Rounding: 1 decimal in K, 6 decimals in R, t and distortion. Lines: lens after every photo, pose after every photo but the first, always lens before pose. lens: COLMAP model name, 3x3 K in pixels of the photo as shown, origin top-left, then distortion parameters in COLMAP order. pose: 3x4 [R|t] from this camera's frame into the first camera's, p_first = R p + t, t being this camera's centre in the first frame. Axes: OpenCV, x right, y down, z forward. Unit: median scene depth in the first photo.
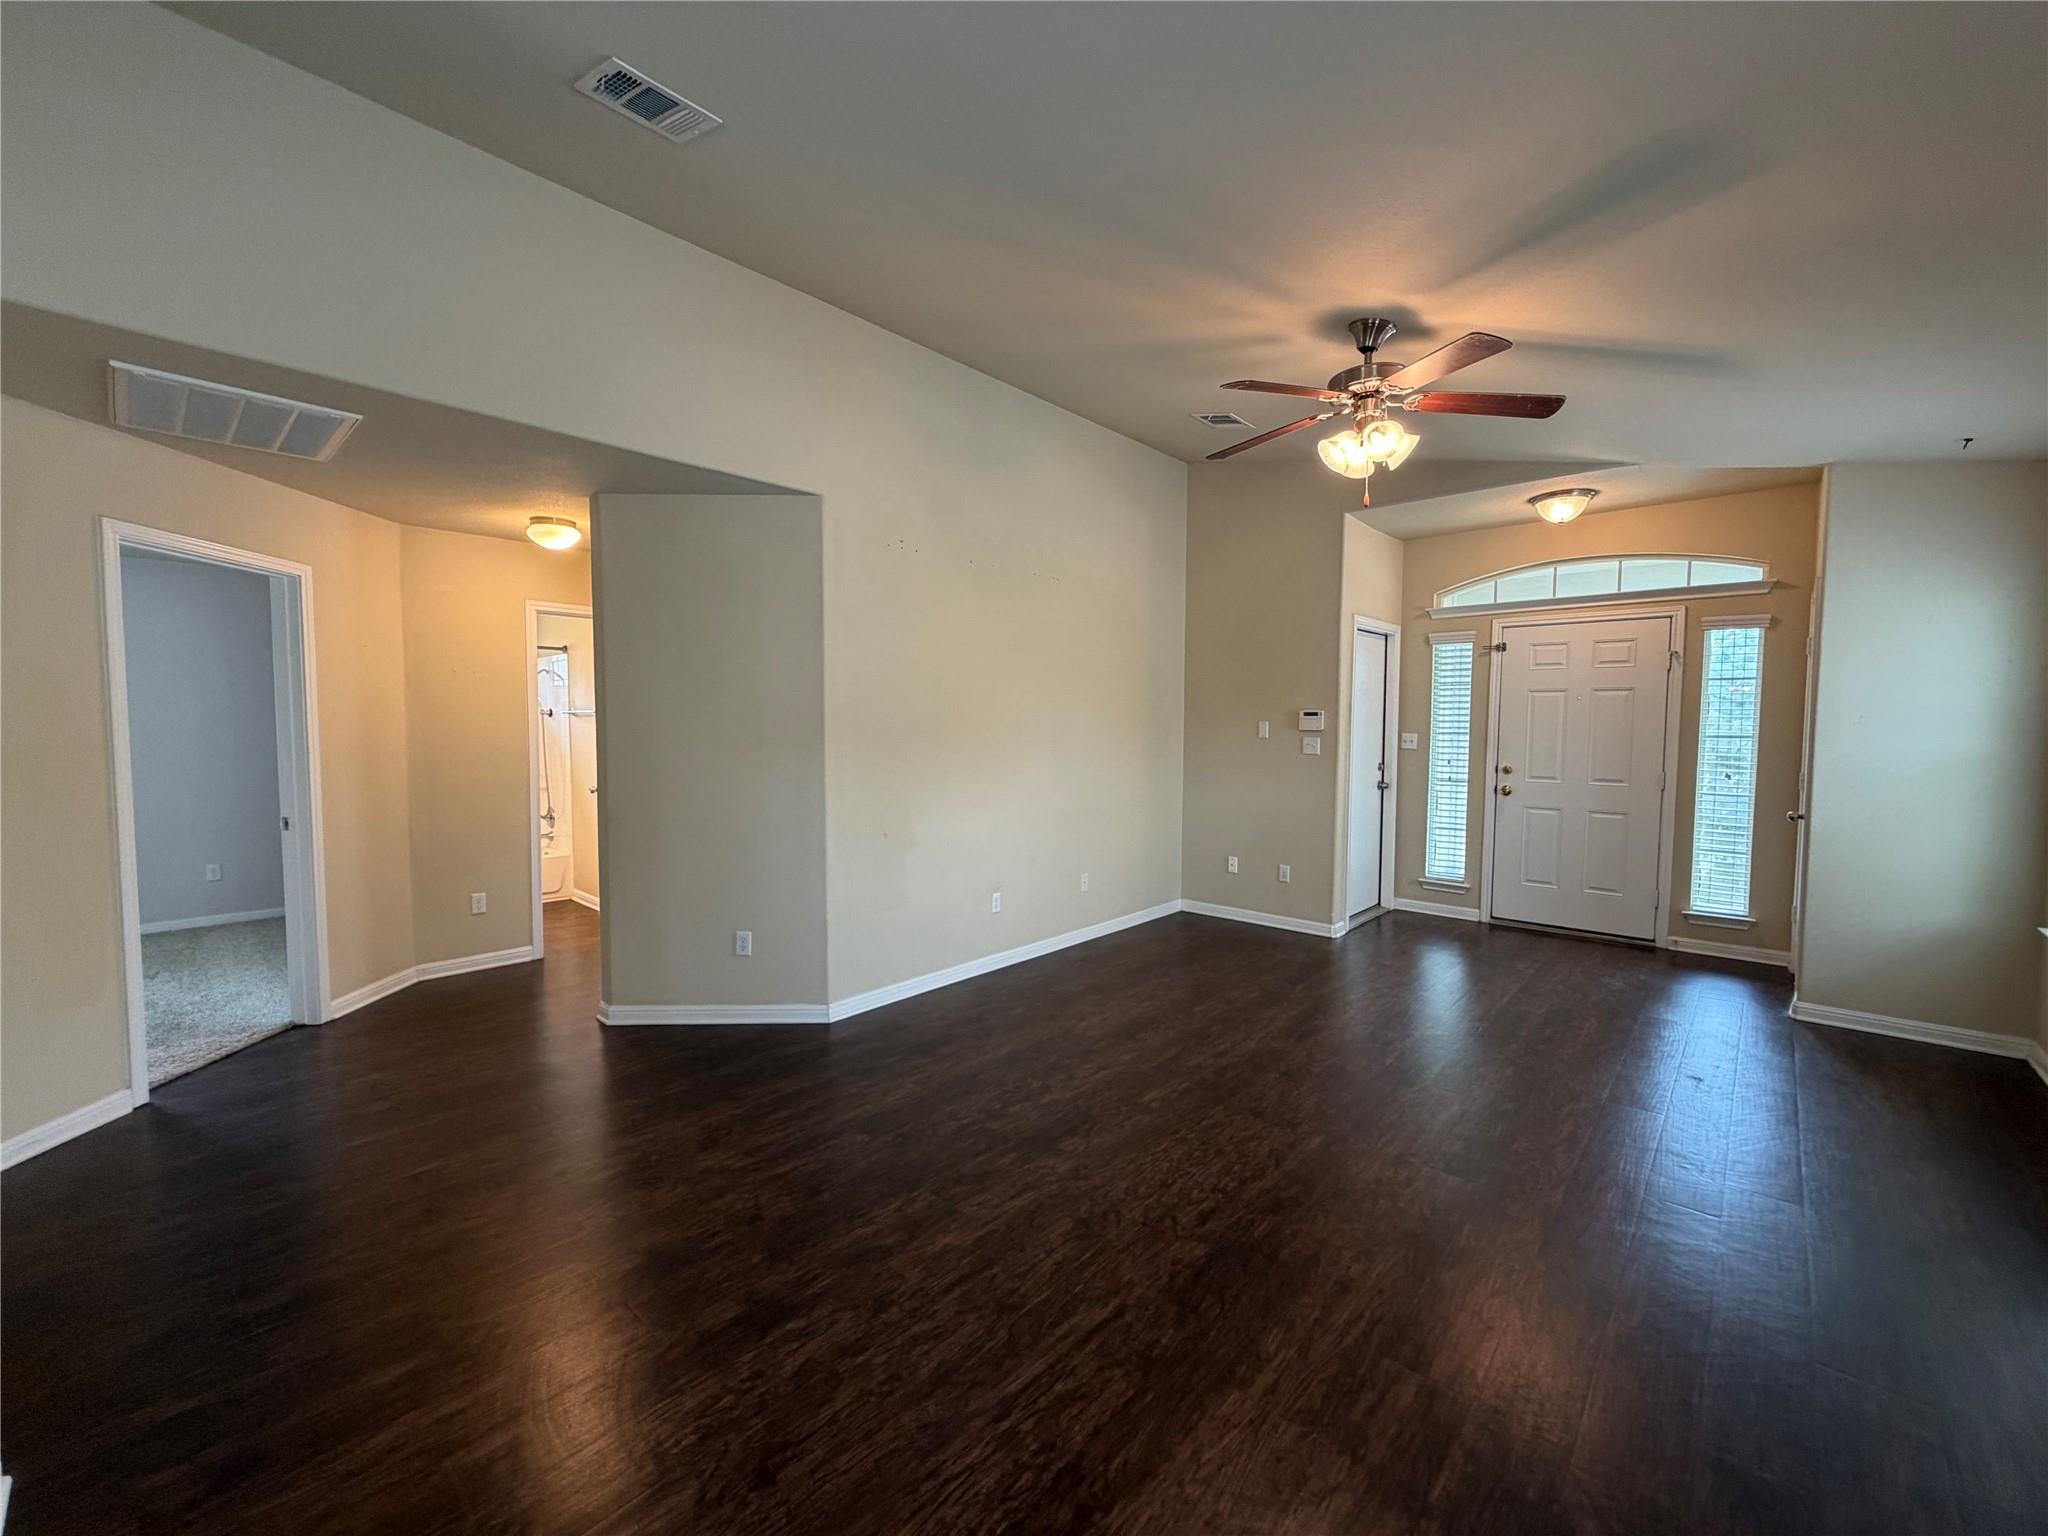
lens RADIAL K [[818.9, 0, 1018.1], [0, 818.9, 769.8], [0, 0, 1]] dist [0.000016, -0.000017]
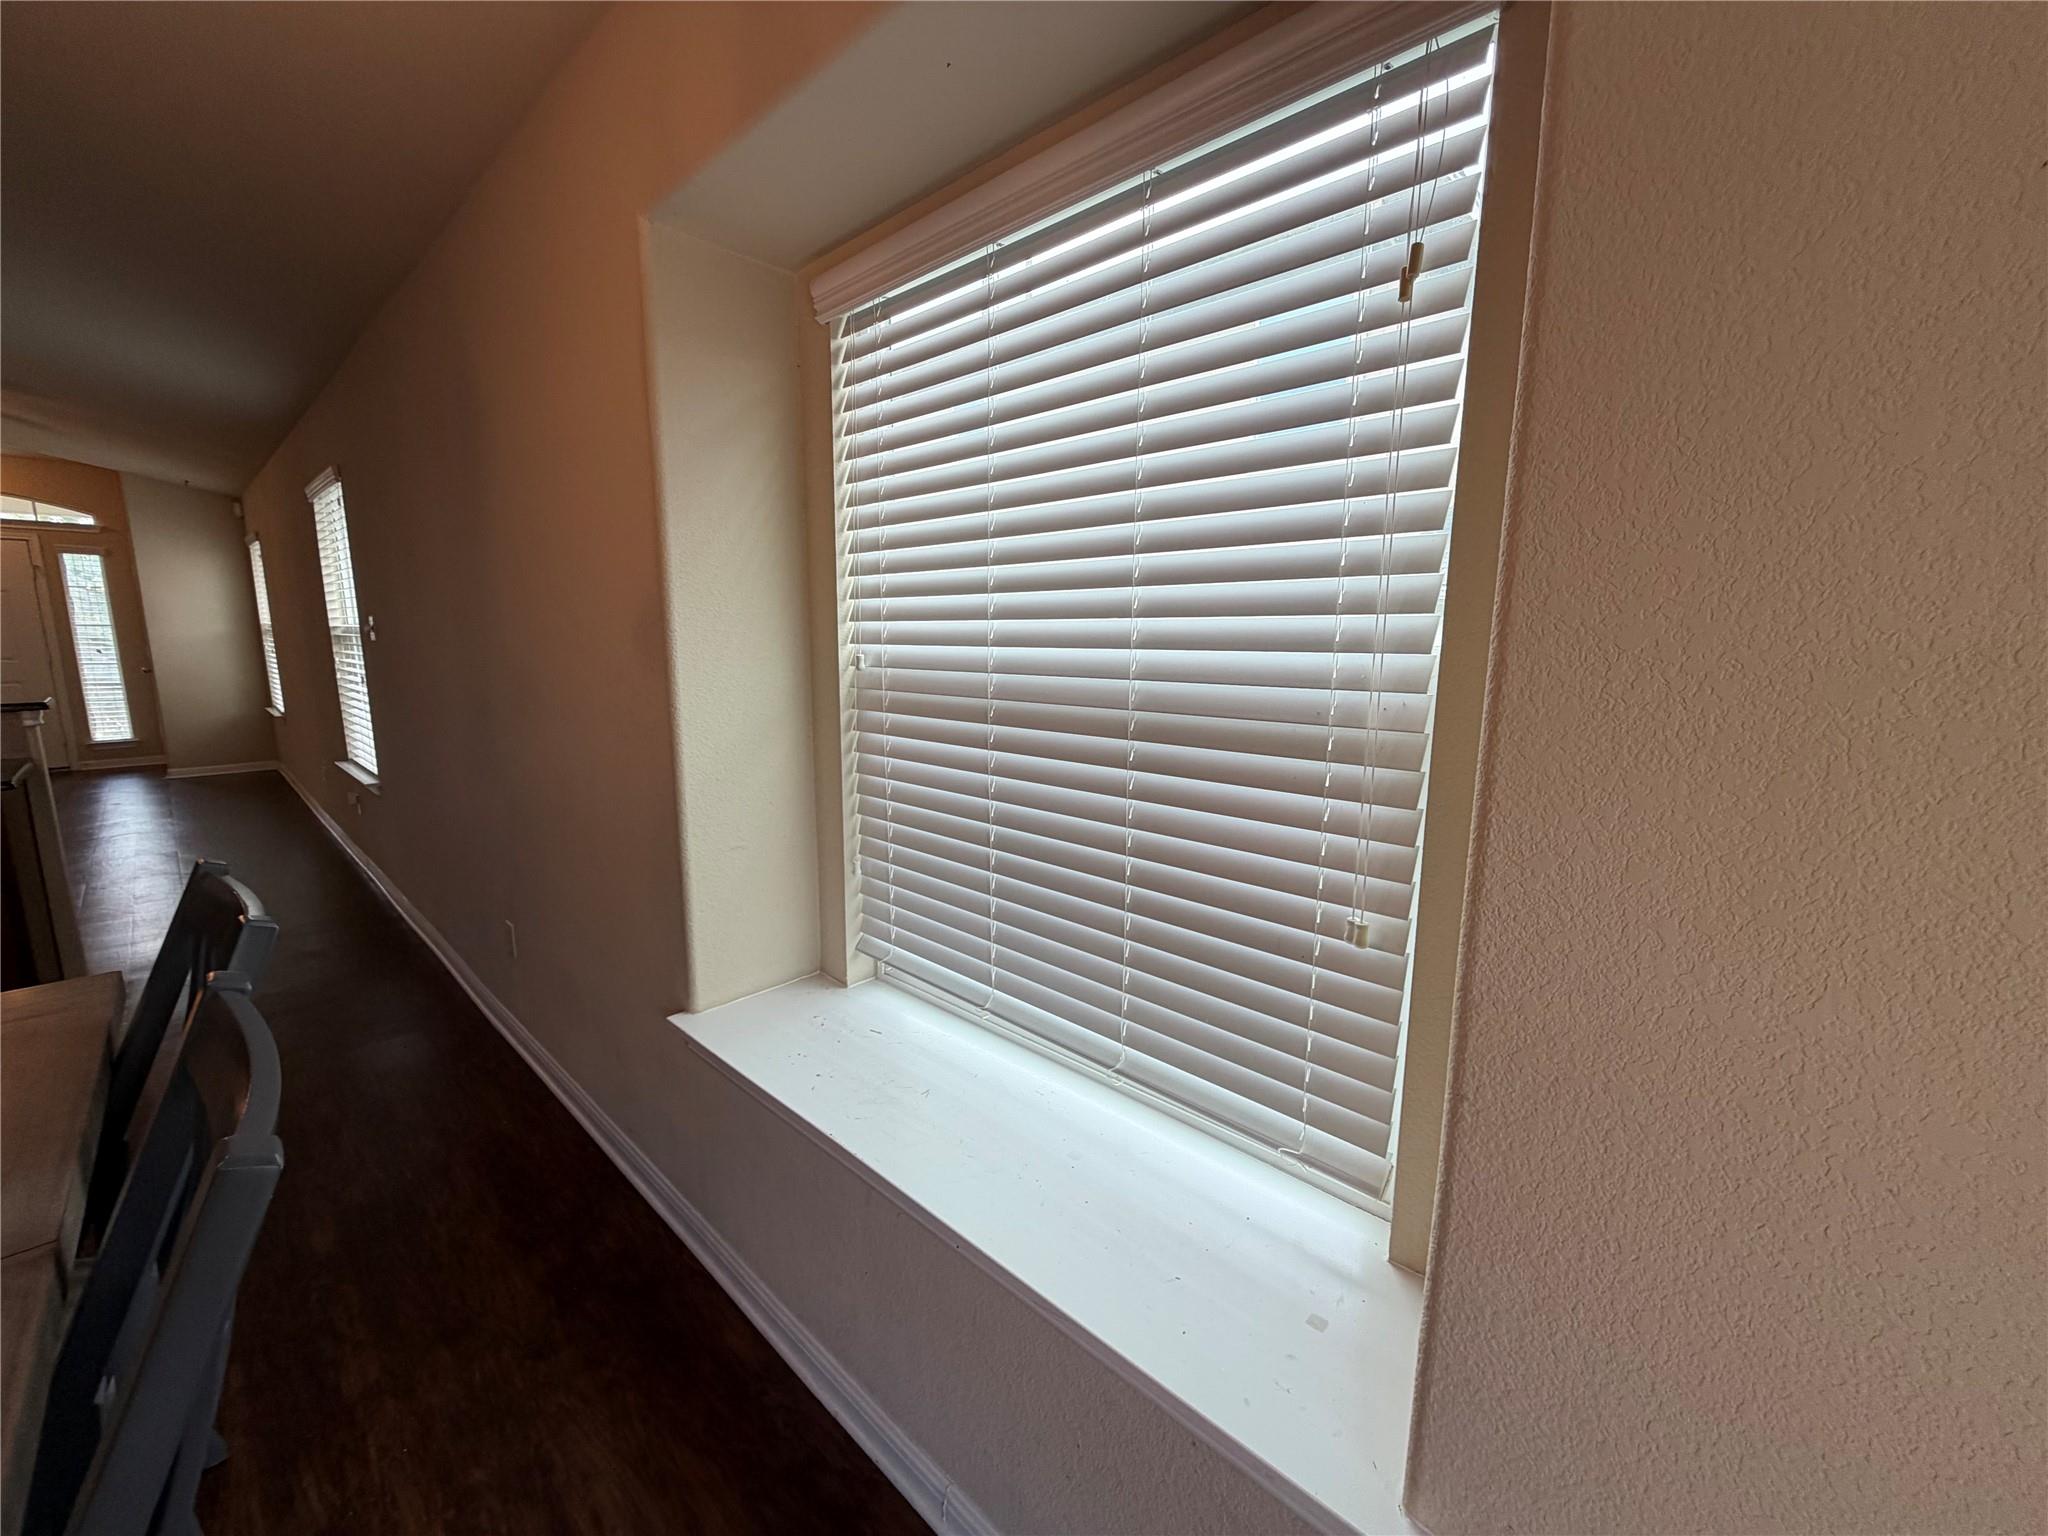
lens RADIAL K [[818.9, 0, 1018.1], [0, 818.9, 769.8], [0, 0, 1]] dist [0.000016, -0.000017]
pose [[0.020342, -0.172029, 0.984882, -0.665652], [0.049770, 0.984039, 0.170854, 0.050506], [-0.998554, 0.045542, 0.028580, -0.775132]]
